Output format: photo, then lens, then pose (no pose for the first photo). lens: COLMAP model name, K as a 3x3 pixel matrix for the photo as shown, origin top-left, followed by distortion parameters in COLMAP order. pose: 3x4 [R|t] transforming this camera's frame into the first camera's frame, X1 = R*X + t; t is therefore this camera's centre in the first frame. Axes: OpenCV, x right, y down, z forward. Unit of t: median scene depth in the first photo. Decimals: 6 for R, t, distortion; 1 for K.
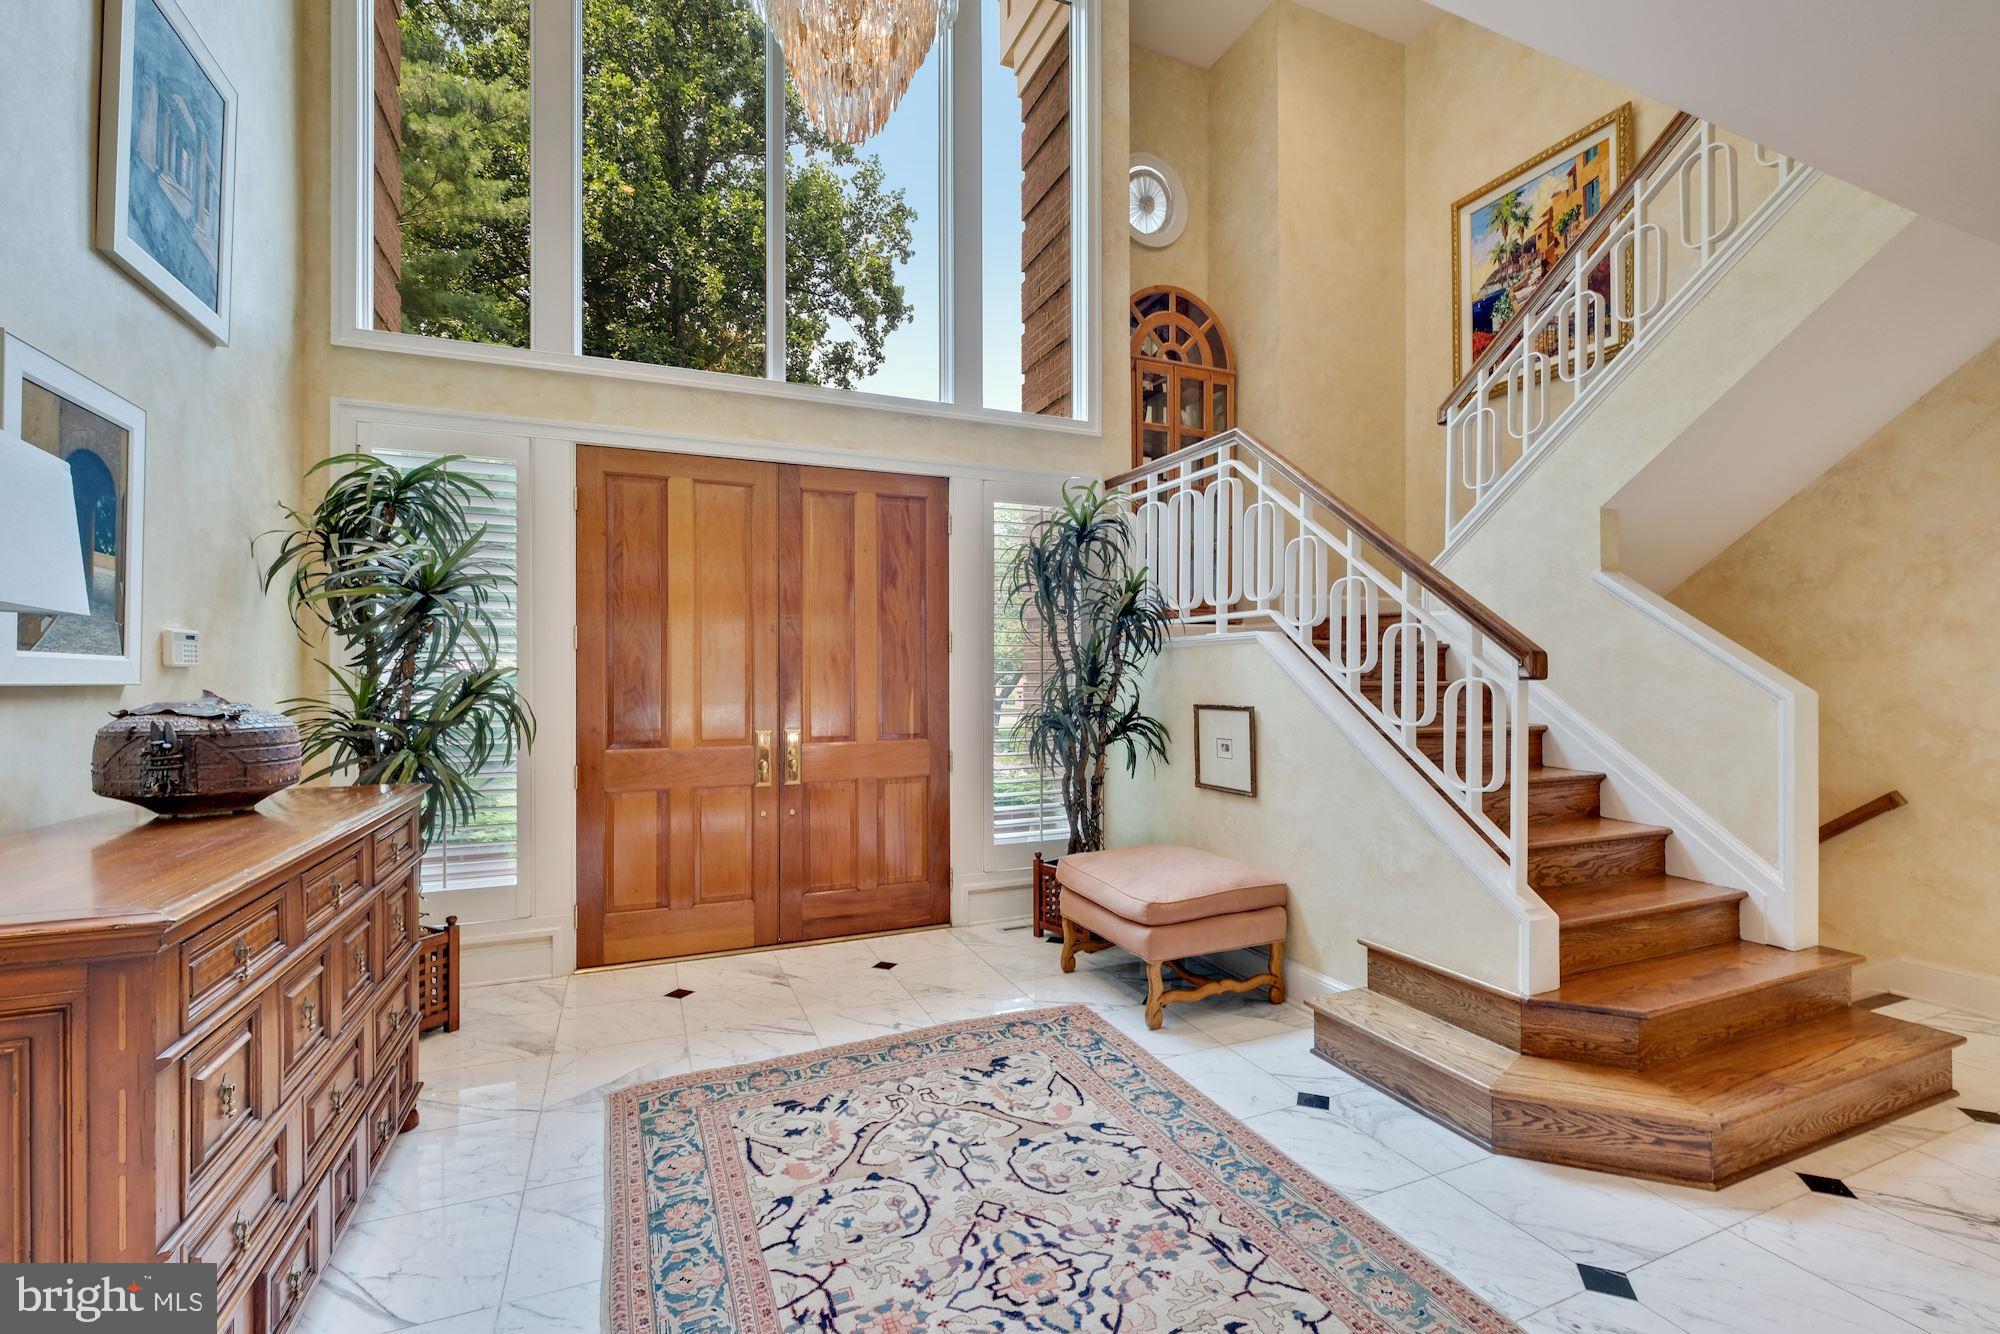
lens RADIAL K [[867.4, 0, 1006.3], [0, 867.4, 664.0], [0, 0, 1]] dist [-0.001715, 0.000344]
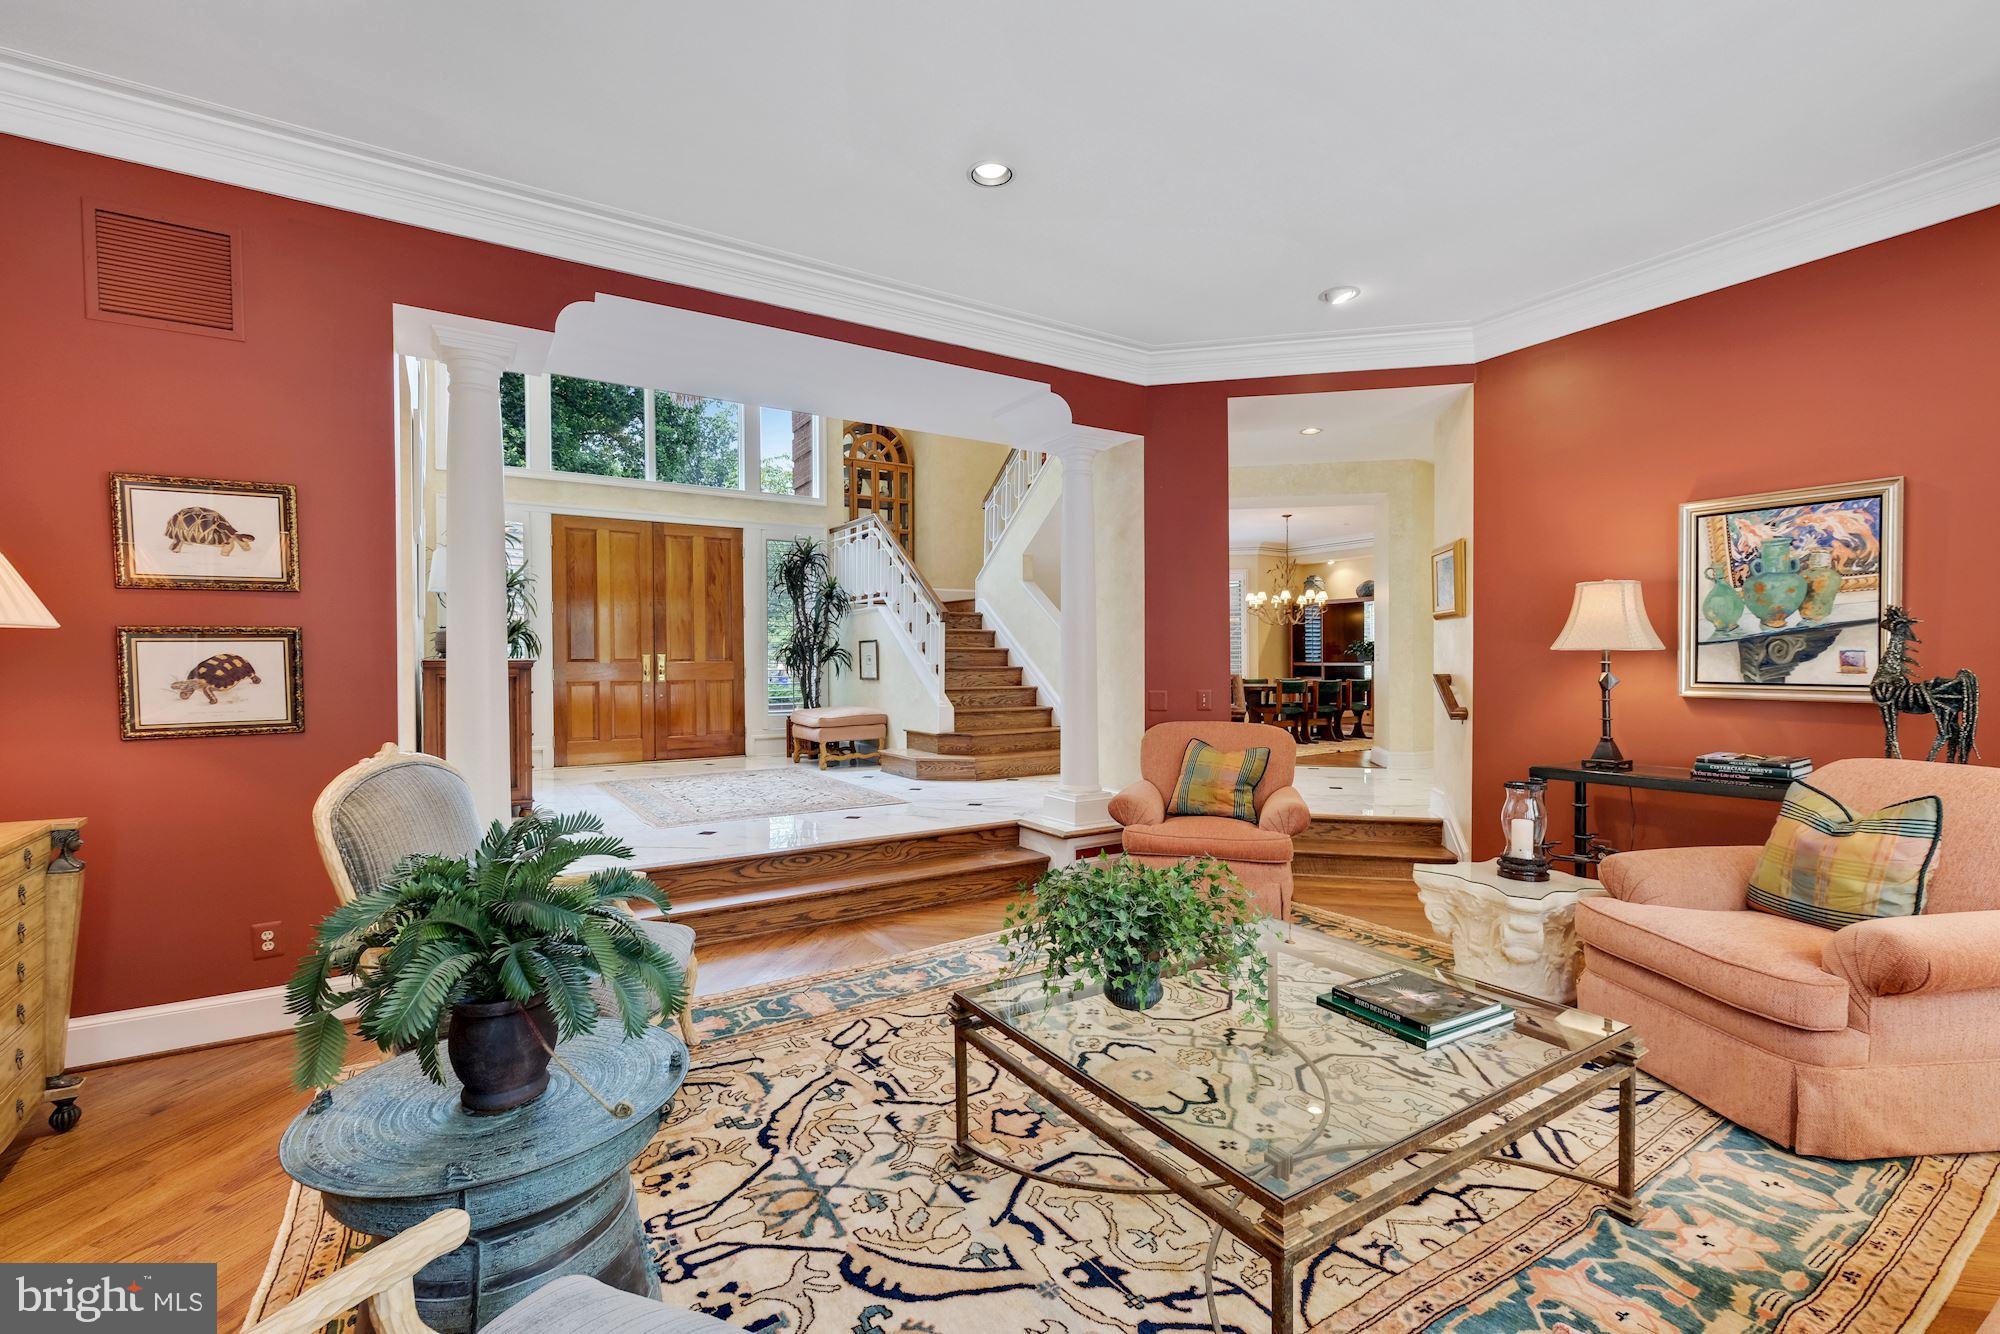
lens RADIAL K [[867.4, 0, 1004.2], [0, 867.4, 672.5], [0, 0, 1]] dist [-0.001715, 0.000344]
pose [[0.987970, -0.007861, 0.154447, 0.227810], [0.005029, 0.999812, 0.018716, 0.082607], [-0.154565, -0.017714, 0.987824, -1.109933]]
